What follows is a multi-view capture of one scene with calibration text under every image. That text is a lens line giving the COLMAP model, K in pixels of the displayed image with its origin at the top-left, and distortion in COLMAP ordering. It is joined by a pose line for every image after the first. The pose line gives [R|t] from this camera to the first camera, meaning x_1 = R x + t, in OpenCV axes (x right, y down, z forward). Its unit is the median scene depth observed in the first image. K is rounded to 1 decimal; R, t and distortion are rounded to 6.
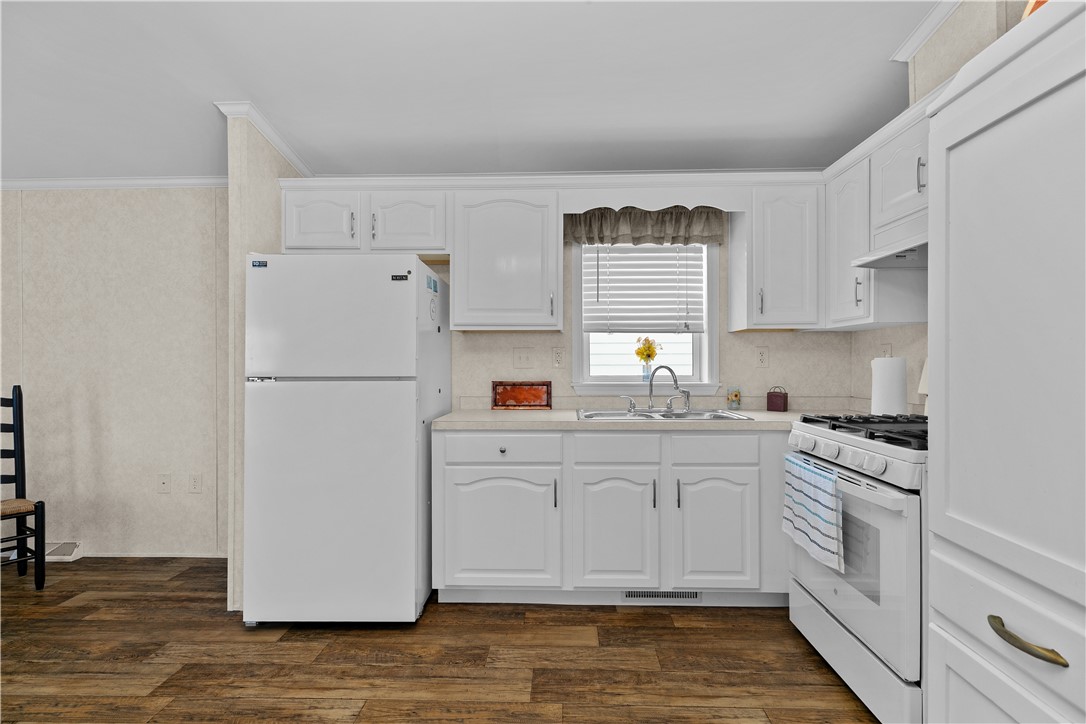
lens RADIAL K [[489.5, 0, 551.1], [0, 489.5, 361.9], [0, 0, 1]] dist [0.001781, -0.000685]
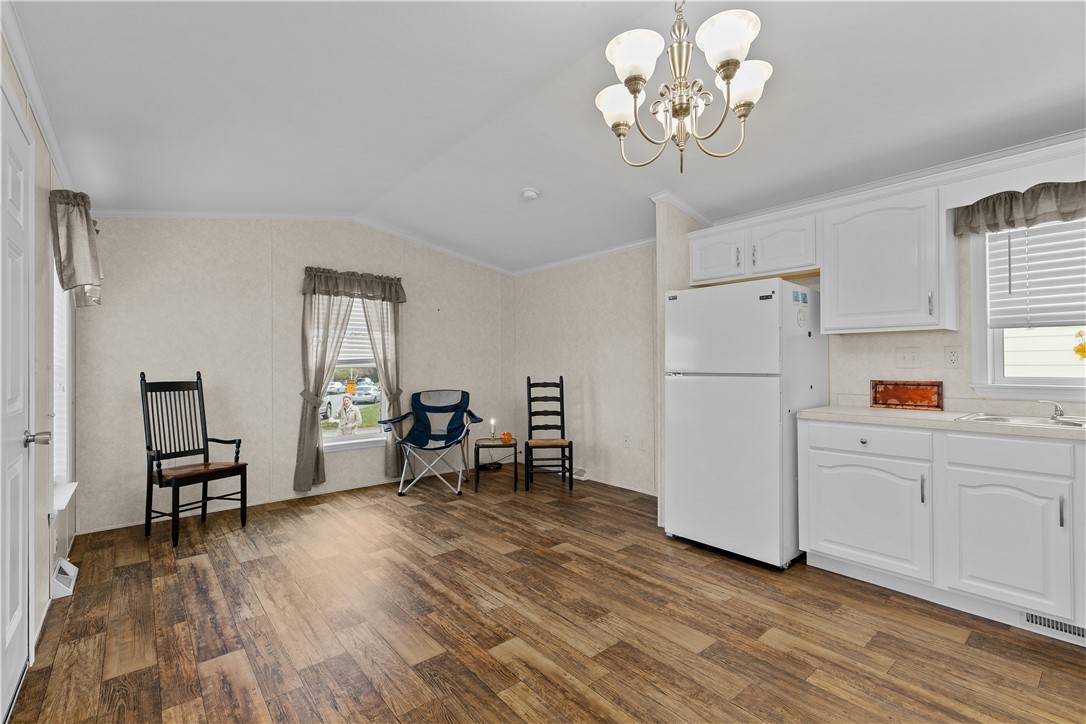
lens RADIAL K [[489.5, 0, 547.6], [0, 489.5, 360.6], [0, 0, 1]] dist [0.001781, -0.000685]
pose [[0.668066, -0.006596, -0.744073, 0.229105], [0.004863, 0.999978, -0.004498, -0.001180], [0.744086, -0.000614, 0.668083, -0.252985]]
